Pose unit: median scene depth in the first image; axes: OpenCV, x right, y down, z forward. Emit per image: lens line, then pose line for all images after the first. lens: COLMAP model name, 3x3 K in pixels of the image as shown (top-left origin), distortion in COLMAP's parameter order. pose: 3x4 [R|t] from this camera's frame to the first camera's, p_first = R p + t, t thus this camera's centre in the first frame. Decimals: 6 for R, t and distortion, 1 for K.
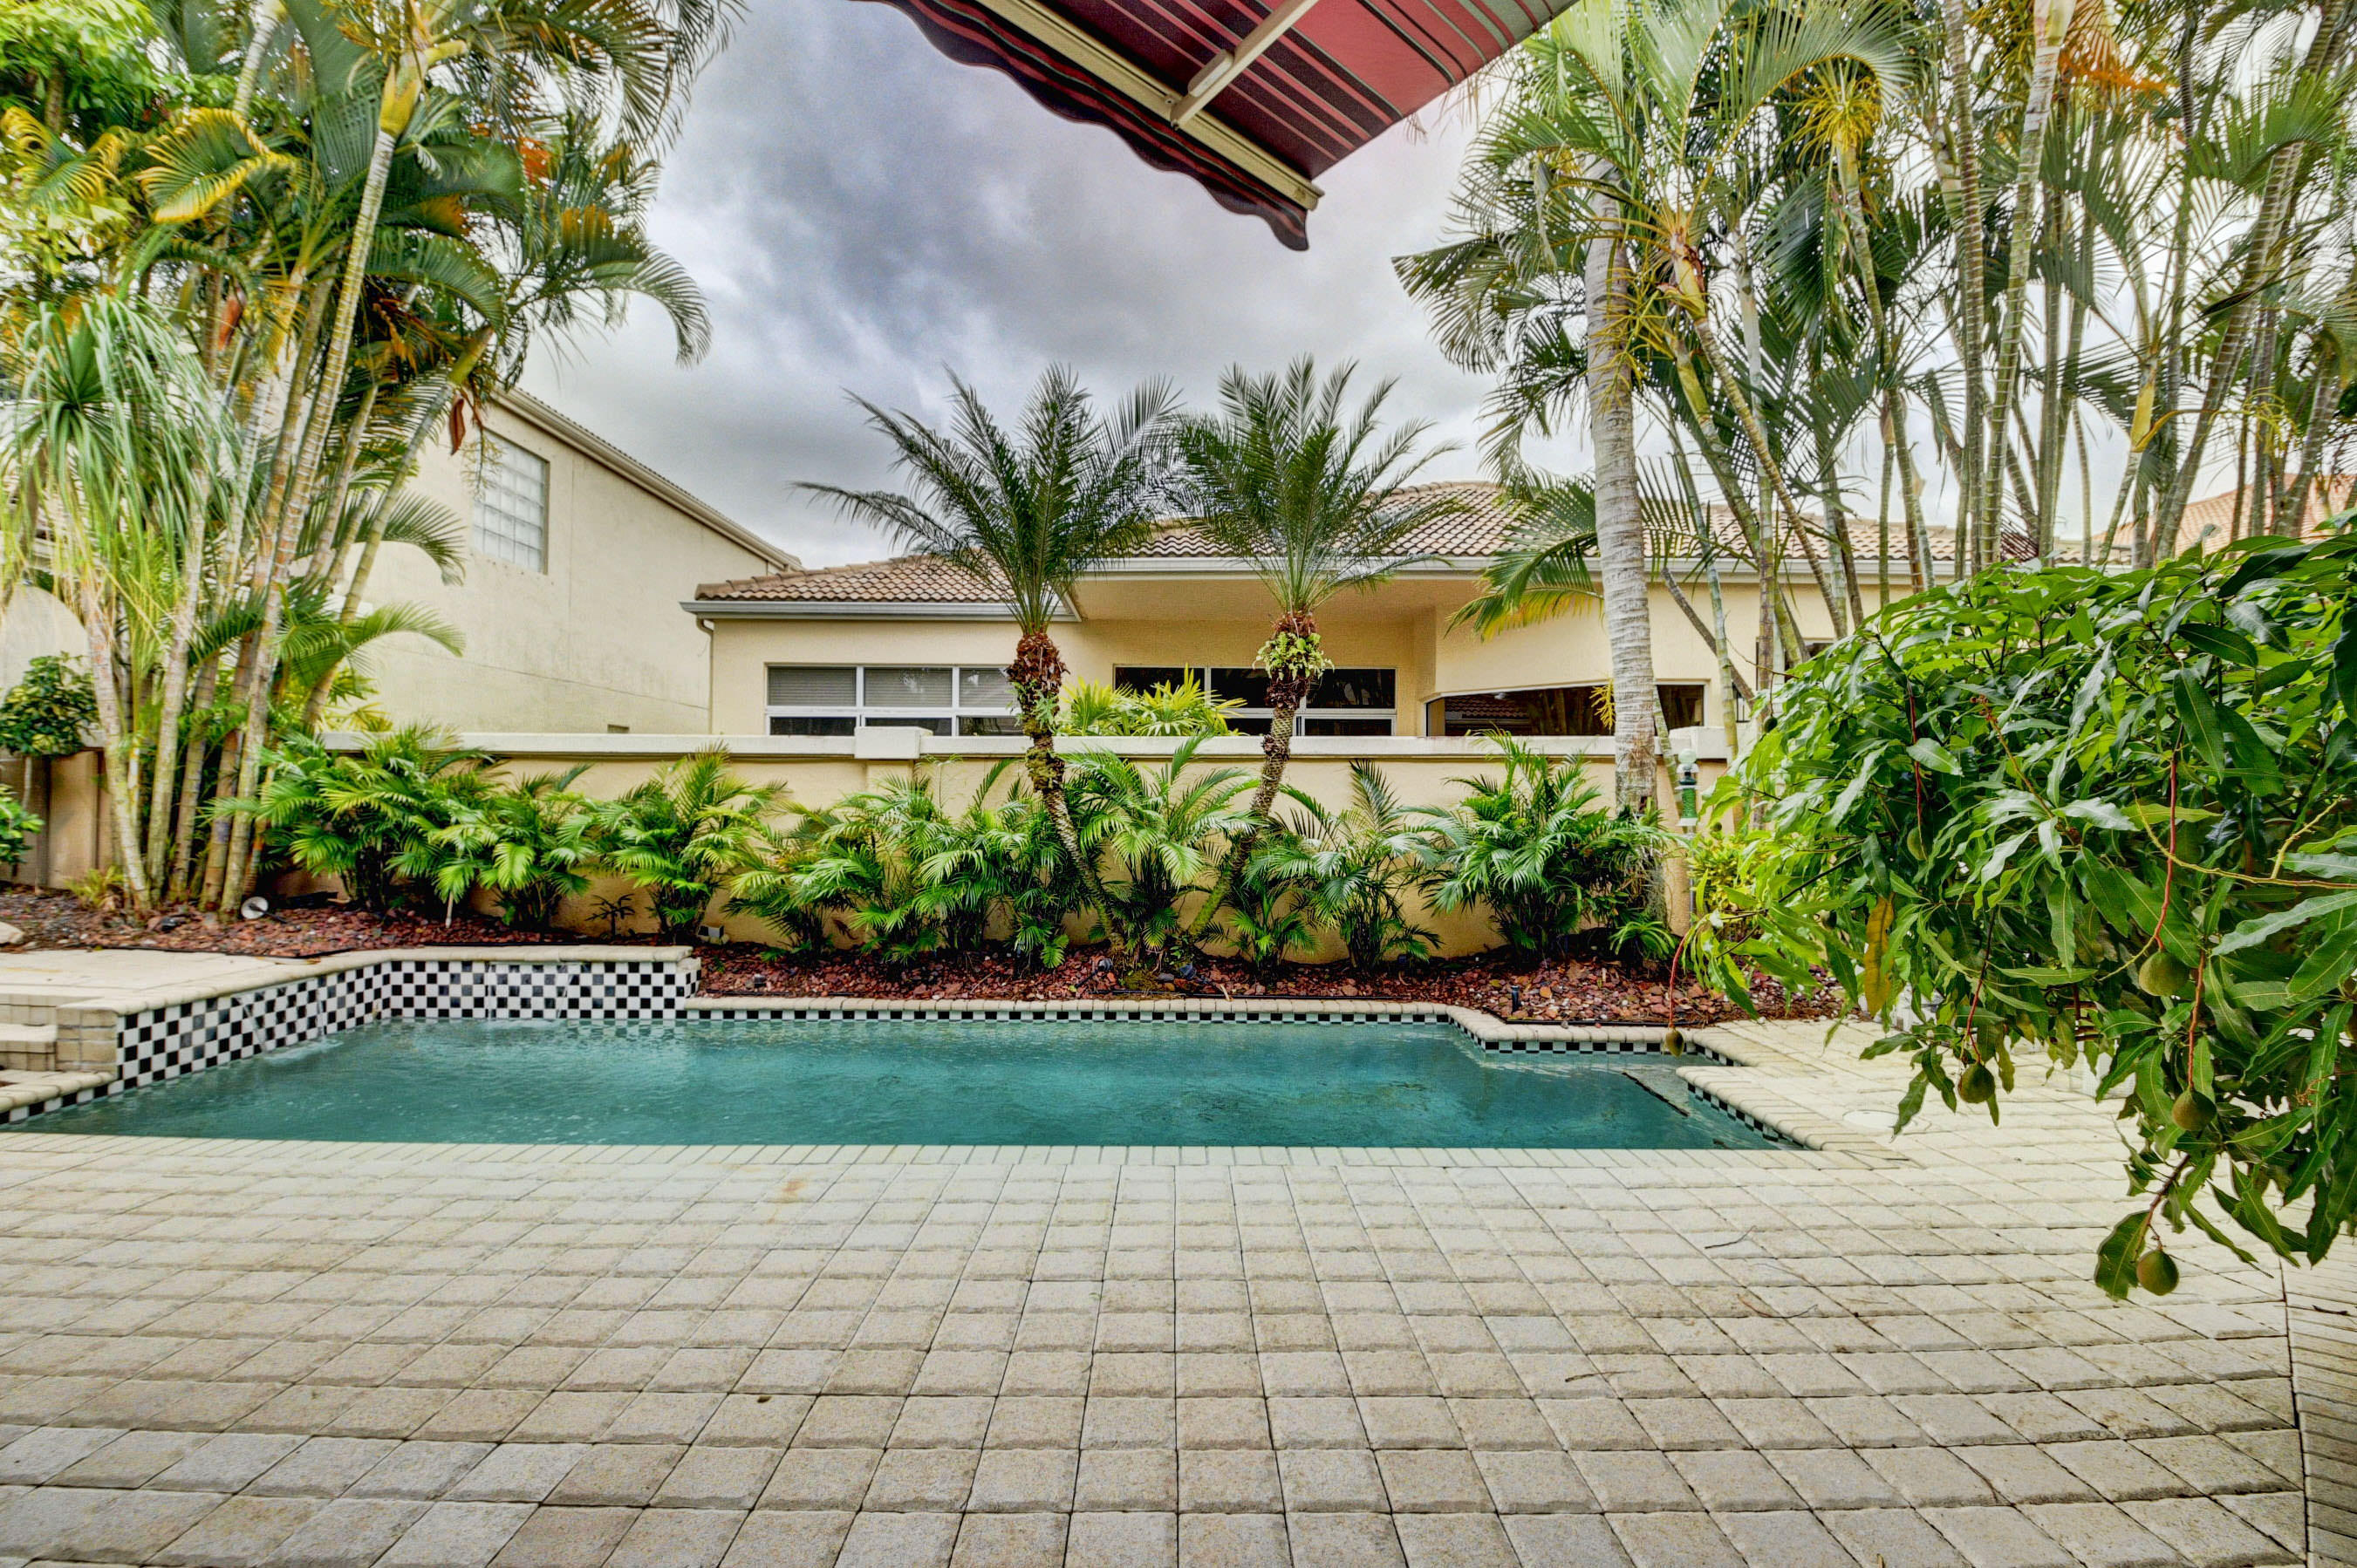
lens RADIAL K [[1188.4, 0, 1178.5], [0, 1188.4, 784.0], [0, 0, 1]] dist [-0.001726, -0.000446]
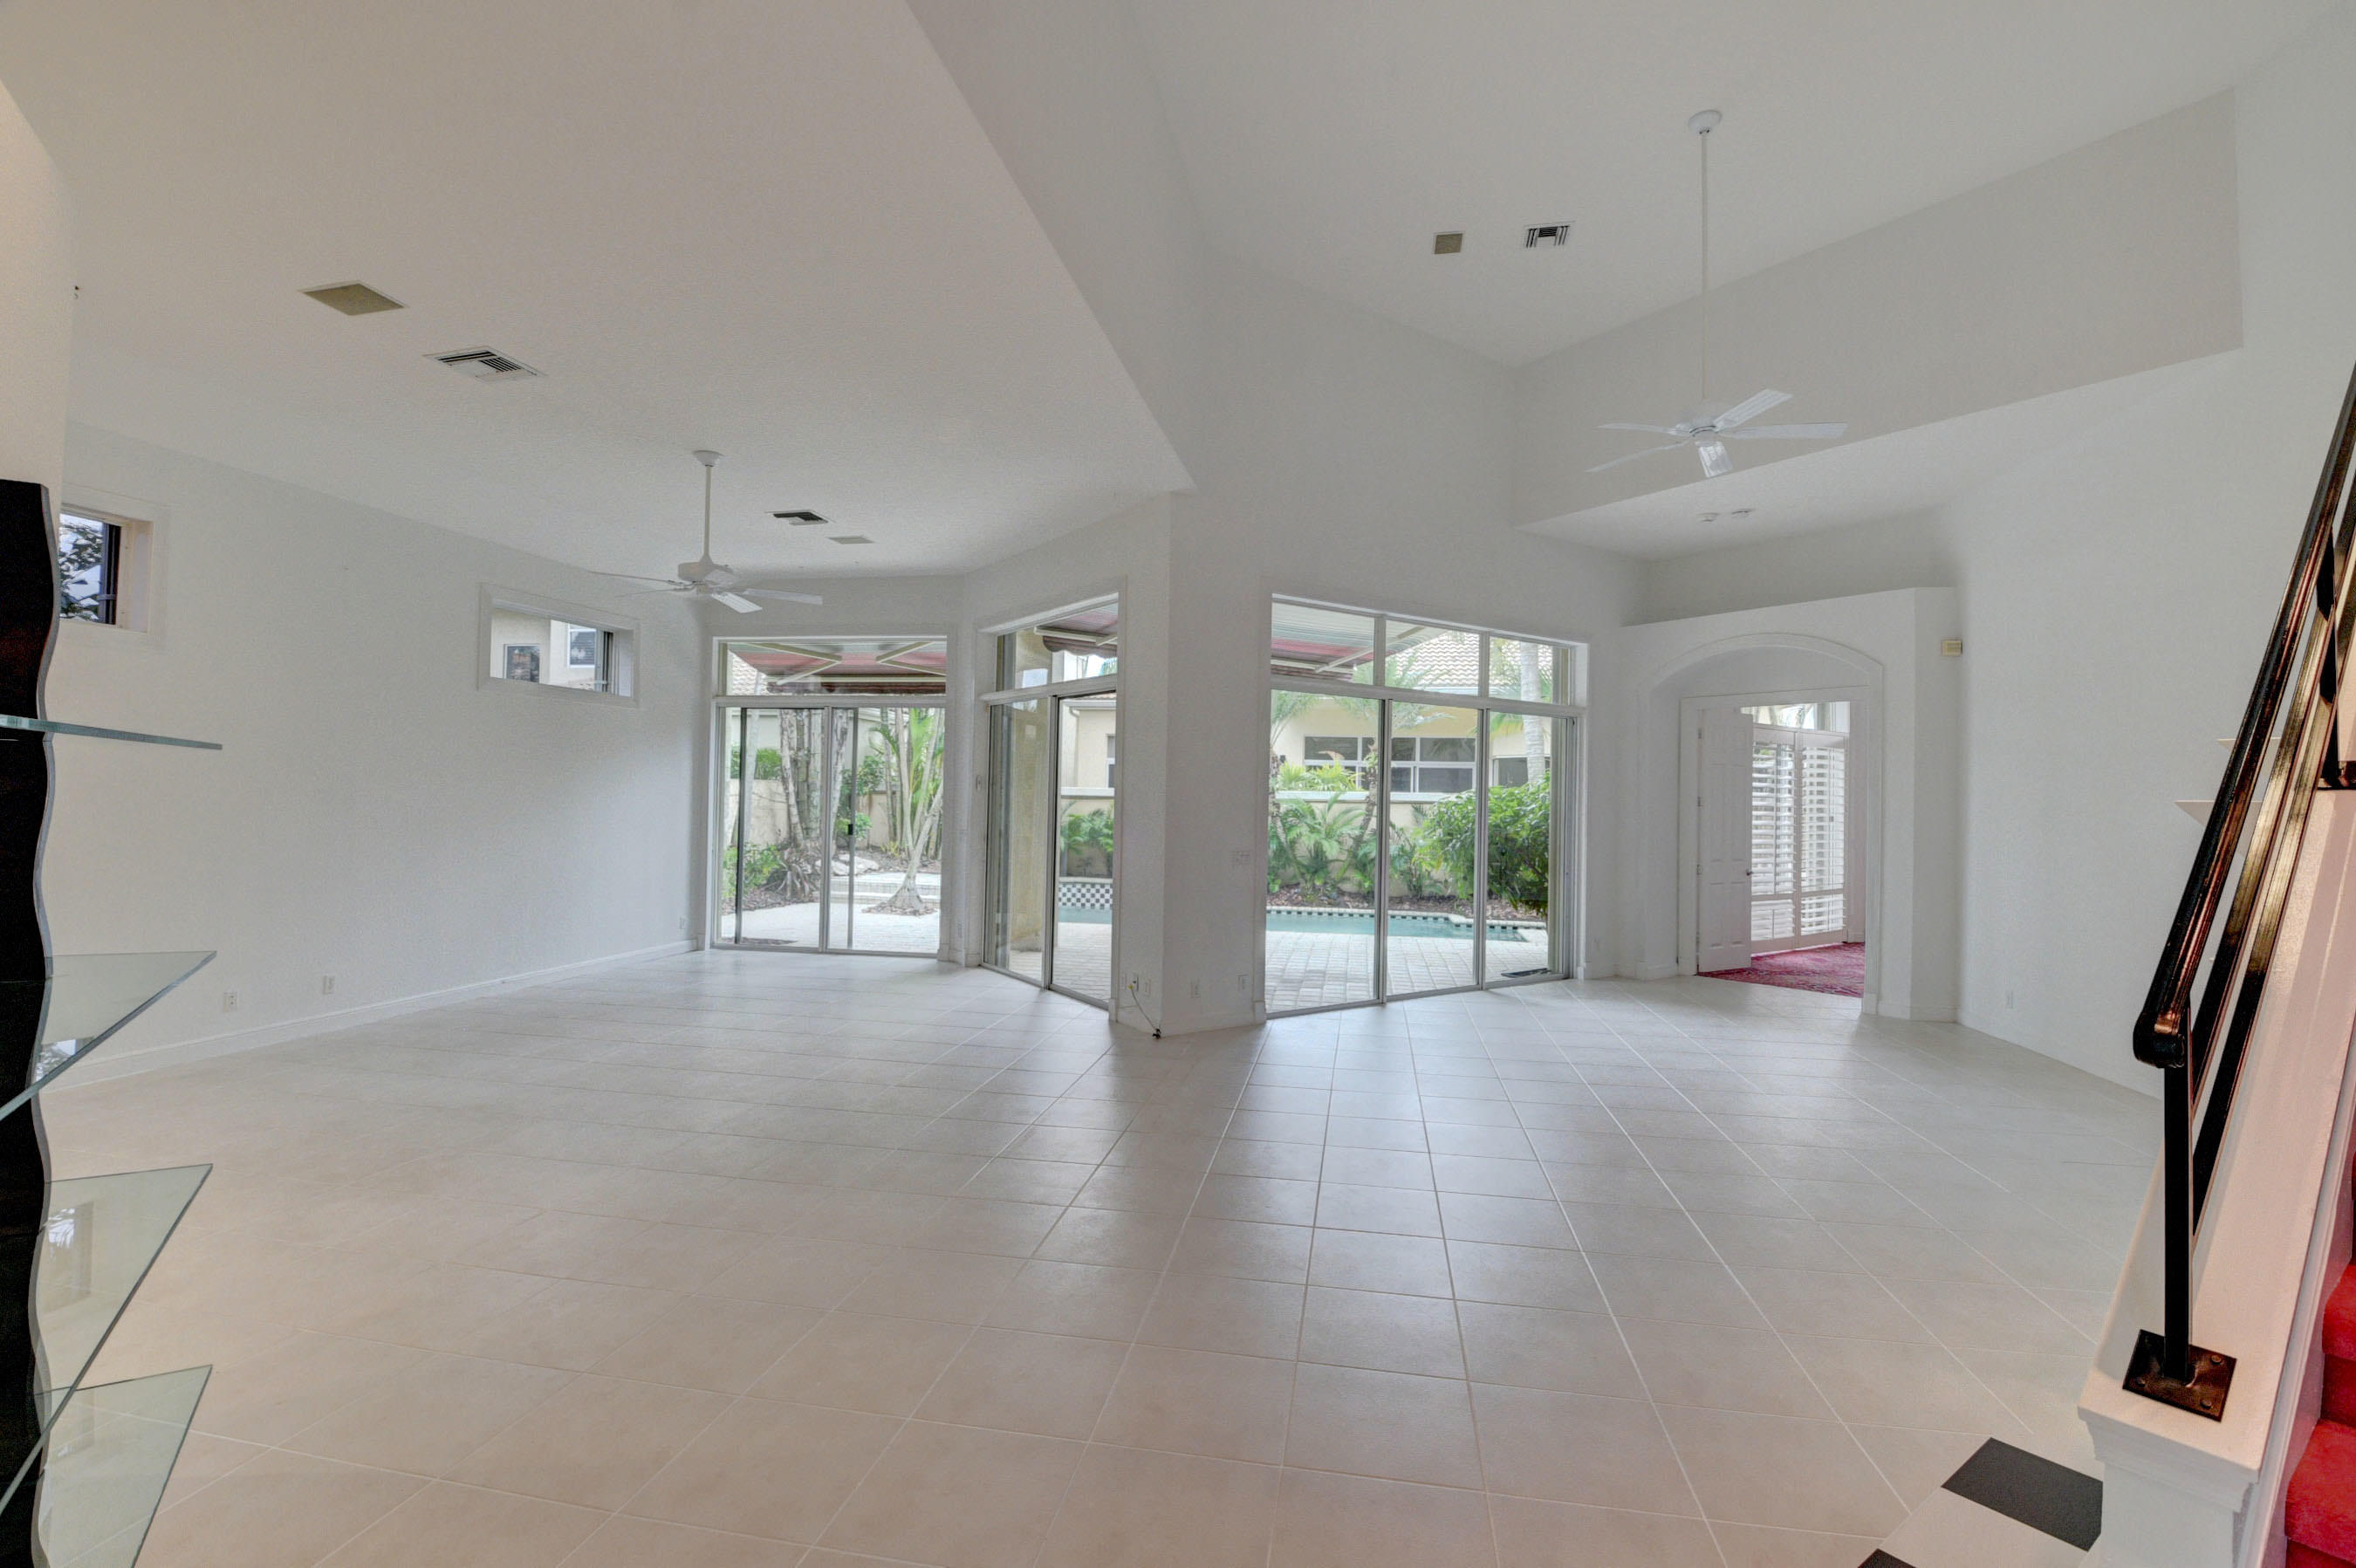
lens RADIAL K [[1035.7, 0, 1178.2], [0, 1035.7, 777.3], [0, 0, 1]] dist [0.029629, -0.037293]
pose [[0.984212, 0.010783, -0.176666, 0.063696], [-0.012507, 0.999884, -0.008647, -0.049799], [0.176553, 0.010720, 0.984233, -1.019971]]
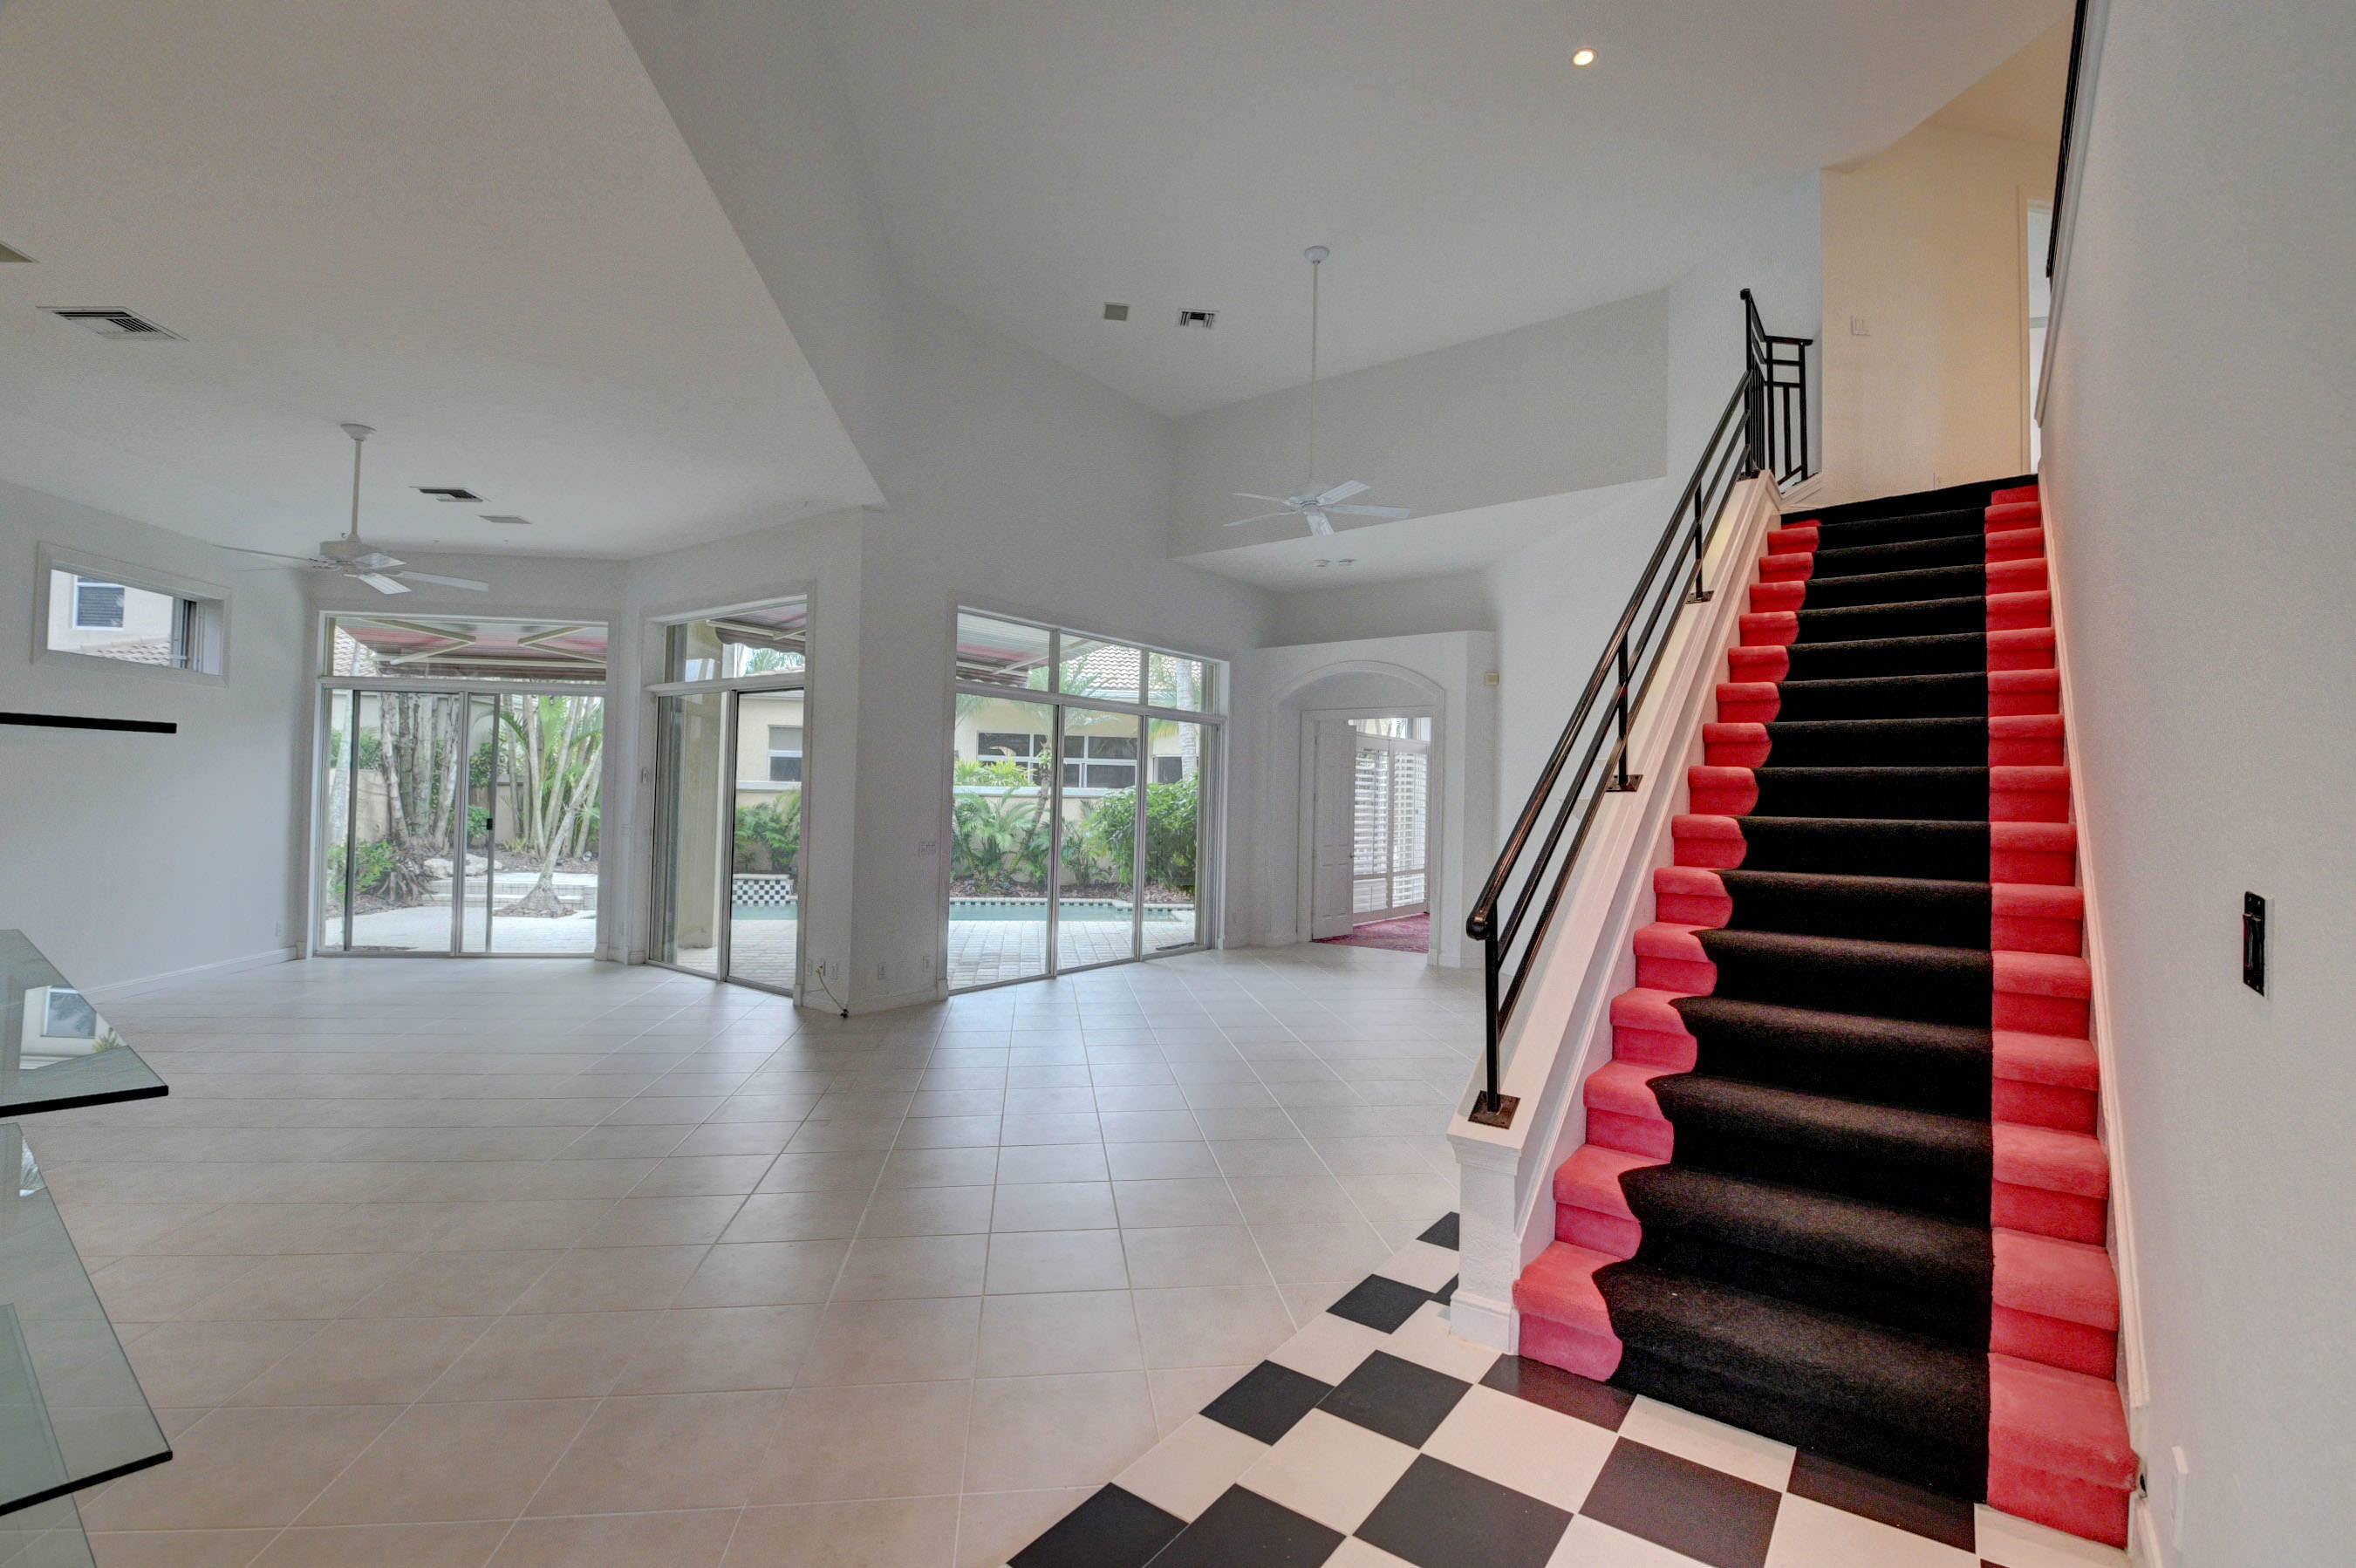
lens RADIAL K [[1035.6, 0, 1178.2], [0, 1035.6, 777.3], [0, 0, 1]] dist [0.029629, -0.037293]
pose [[0.990159, 0.021055, 0.138357, 0.057417], [-0.020072, 0.999762, -0.008491, -0.051179], [-0.138503, 0.005630, 0.990346, -1.120712]]
